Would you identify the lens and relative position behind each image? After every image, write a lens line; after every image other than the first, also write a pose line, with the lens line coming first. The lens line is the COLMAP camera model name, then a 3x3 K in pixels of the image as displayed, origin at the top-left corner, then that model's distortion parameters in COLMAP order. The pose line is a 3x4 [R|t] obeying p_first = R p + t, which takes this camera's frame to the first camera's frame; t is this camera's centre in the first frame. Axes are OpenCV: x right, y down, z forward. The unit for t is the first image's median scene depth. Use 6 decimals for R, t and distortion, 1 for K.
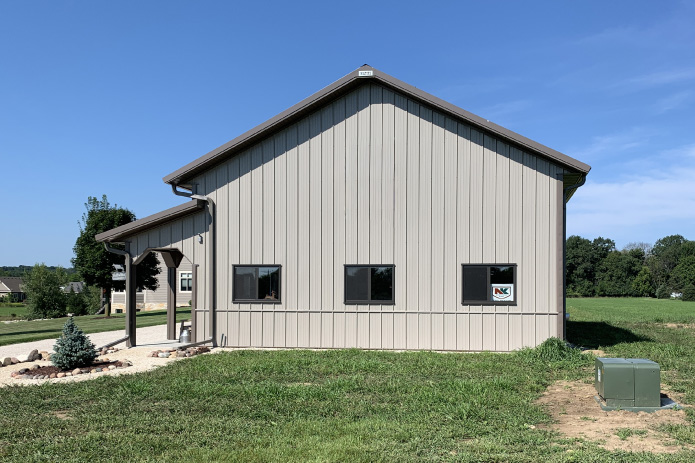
lens RADIAL K [[717.9, 0, 338.9], [0, 717.9, 250.7], [0, 0, 1]] dist [0.082766, 0.000000]
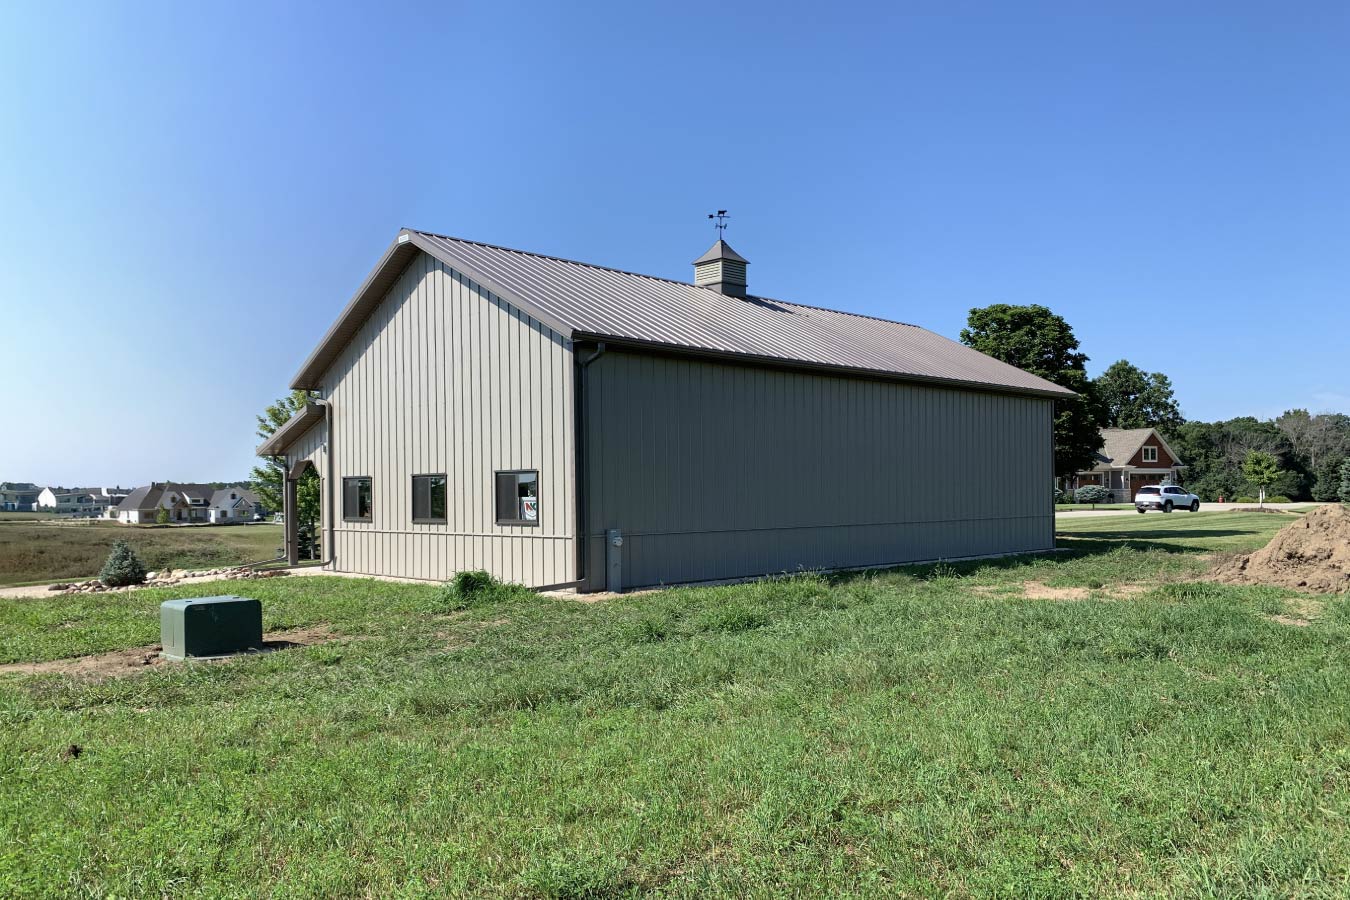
lens RADIAL K [[1023.7, 0, 665.4], [0, 1023.7, 450.4], [0, 0, 1]] dist [0.046307, -0.011421]
pose [[0.820460, -0.035748, -0.570586, 0.894886], [0.043910, 0.999035, 0.000549, 0.003625], [0.570016, -0.025505, 0.821238, 0.205956]]
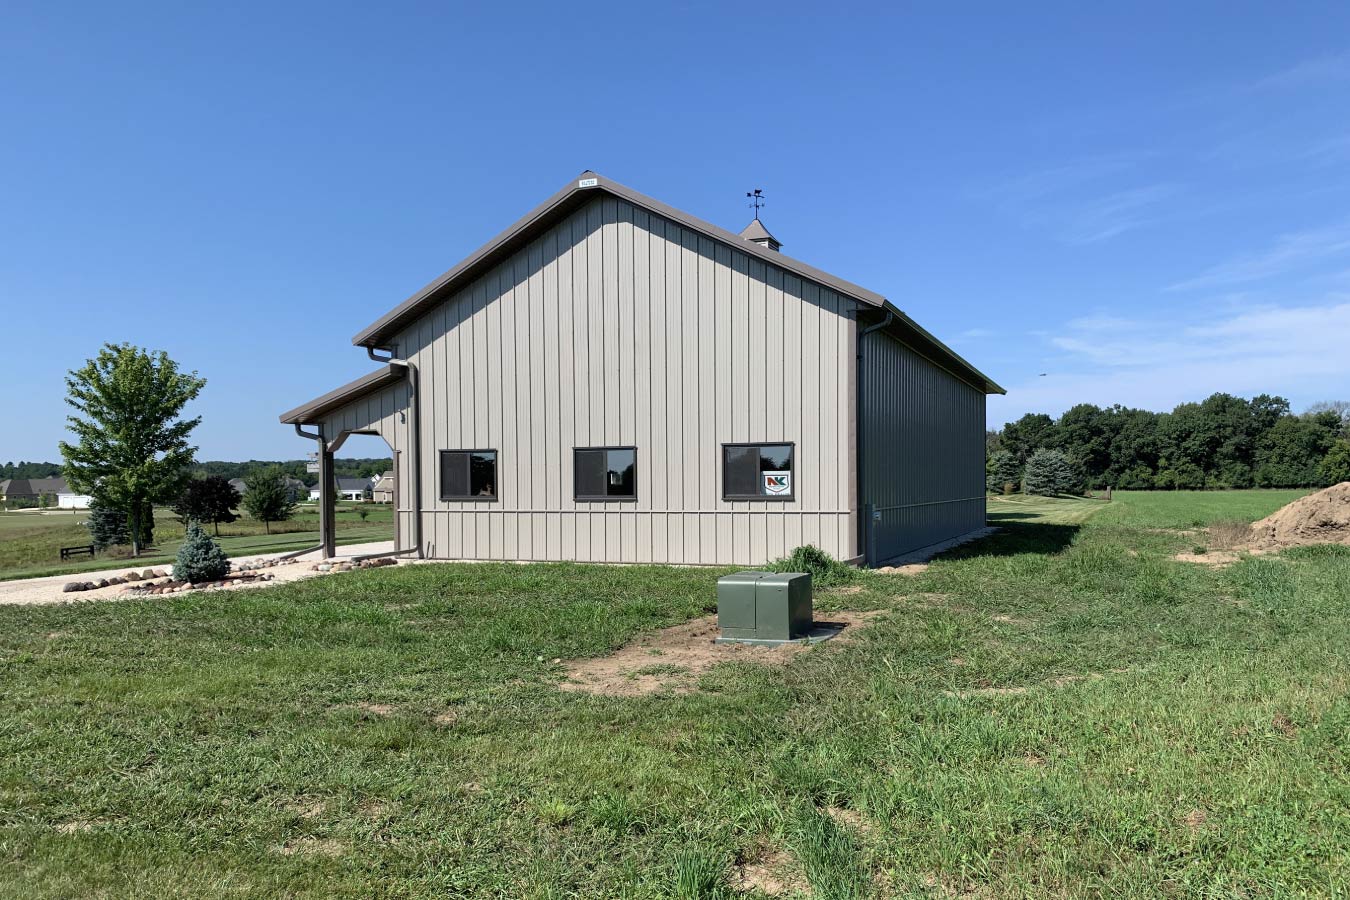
lens RADIAL K [[1023.7, 0, 667.4], [0, 1023.7, 460.1], [0, 0, 1]] dist [0.046307, -0.011421]
pose [[0.977109, -0.015096, -0.212201, 0.317708], [0.021804, 0.999333, 0.029309, 0.003616], [0.211617, -0.033265, 0.976786, 0.000609]]
